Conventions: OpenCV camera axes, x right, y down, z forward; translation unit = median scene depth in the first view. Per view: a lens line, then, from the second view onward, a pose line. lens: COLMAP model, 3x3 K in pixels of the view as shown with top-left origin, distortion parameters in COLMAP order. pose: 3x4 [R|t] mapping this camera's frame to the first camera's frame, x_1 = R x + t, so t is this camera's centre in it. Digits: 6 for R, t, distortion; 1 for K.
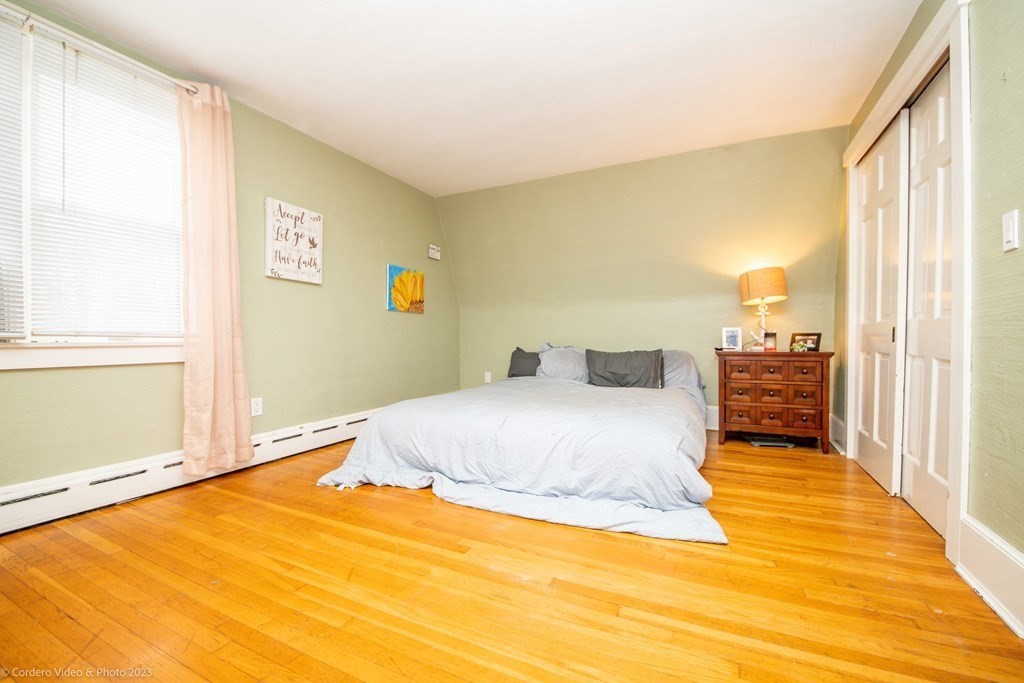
lens RADIAL K [[427.1, 0, 513.2], [0, 427.1, 342.9], [0, 0, 1]] dist [0.026052, -0.024291]
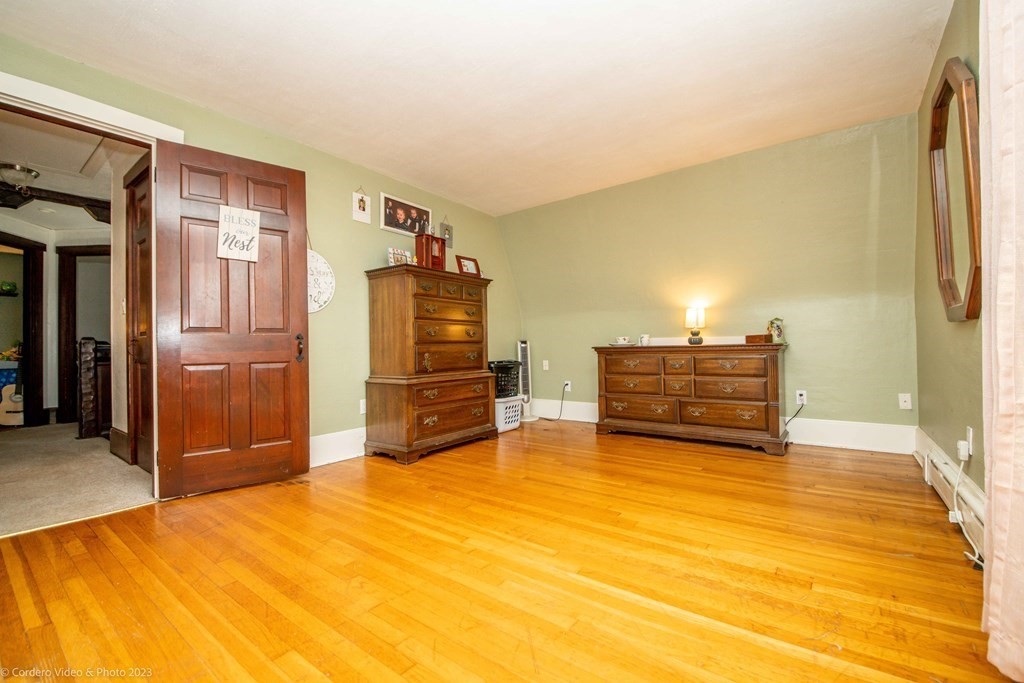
lens RADIAL K [[427.1, 0, 513.2], [0, 427.1, 342.9], [0, 0, 1]] dist [0.026052, -0.024291]
pose [[-0.981908, 0.018808, 0.188422, -0.446861], [0.018547, 0.999823, -0.003150, -0.002946], [-0.188448, 0.000402, -0.982083, 0.763703]]
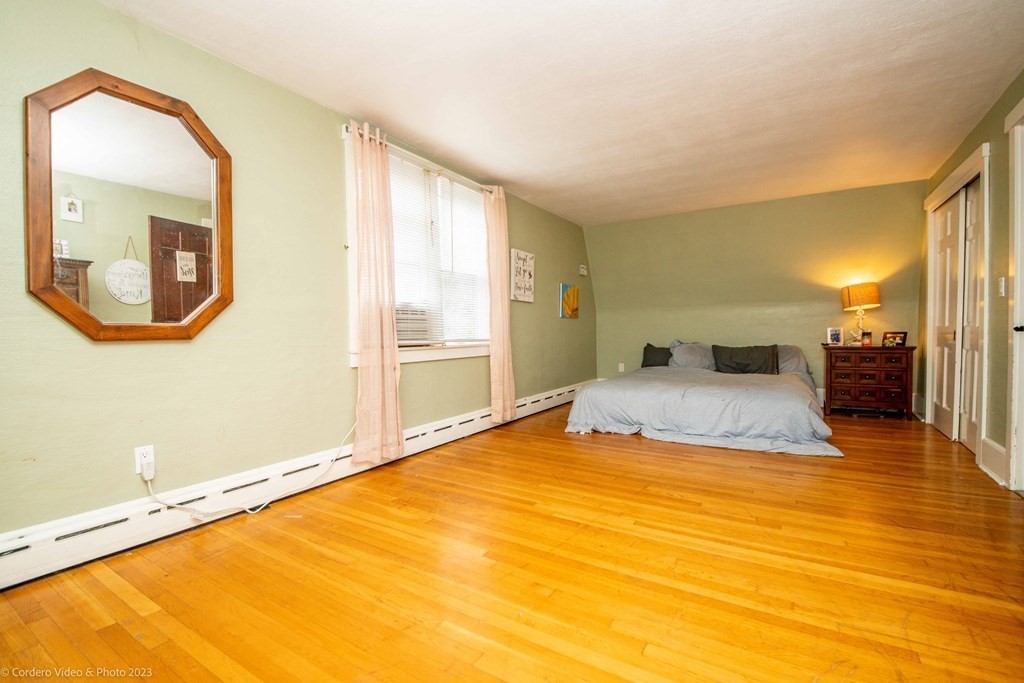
lens RADIAL K [[454.7, 0, 514.6], [0, 454.7, 343.7], [0, 0, 1]] dist [0.028961, -0.026407]
pose [[0.994609, -0.008230, -0.103370, -0.371432], [0.010116, 0.999791, 0.017739, -0.025838], [0.103203, -0.018689, 0.994485, -0.574038]]
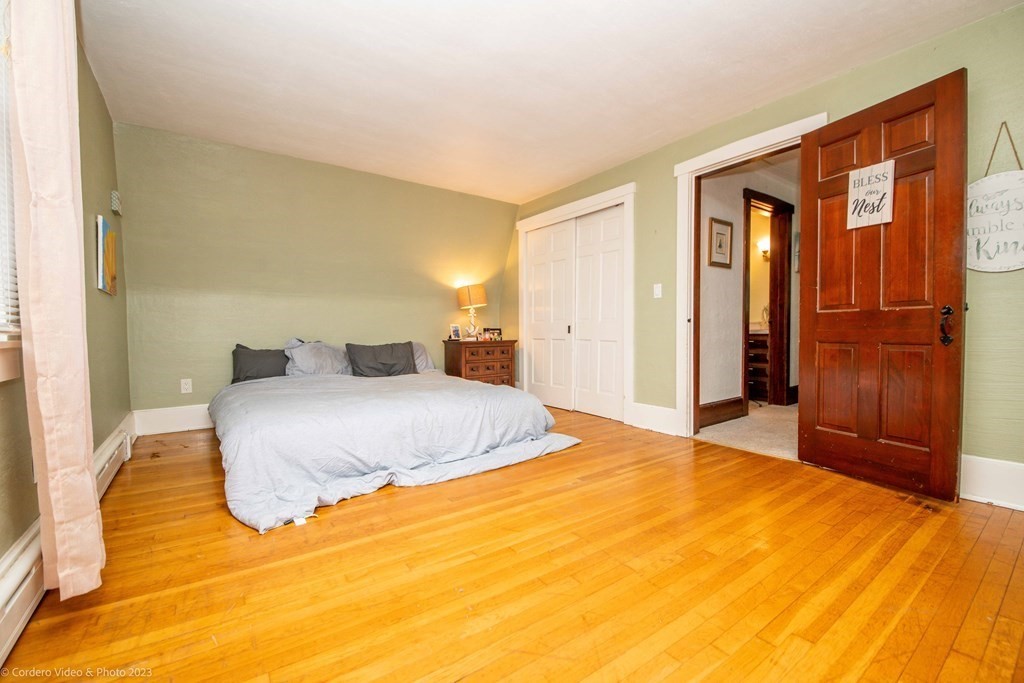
lens RADIAL K [[427.1, 0, 513.2], [0, 427.1, 342.9], [0, 0, 1]] dist [0.026052, -0.024291]
pose [[0.475848, -0.026343, 0.879133, -0.713473], [0.016532, 0.999643, 0.021006, -0.001988], [-0.879372, 0.004538, 0.476114, 0.217219]]
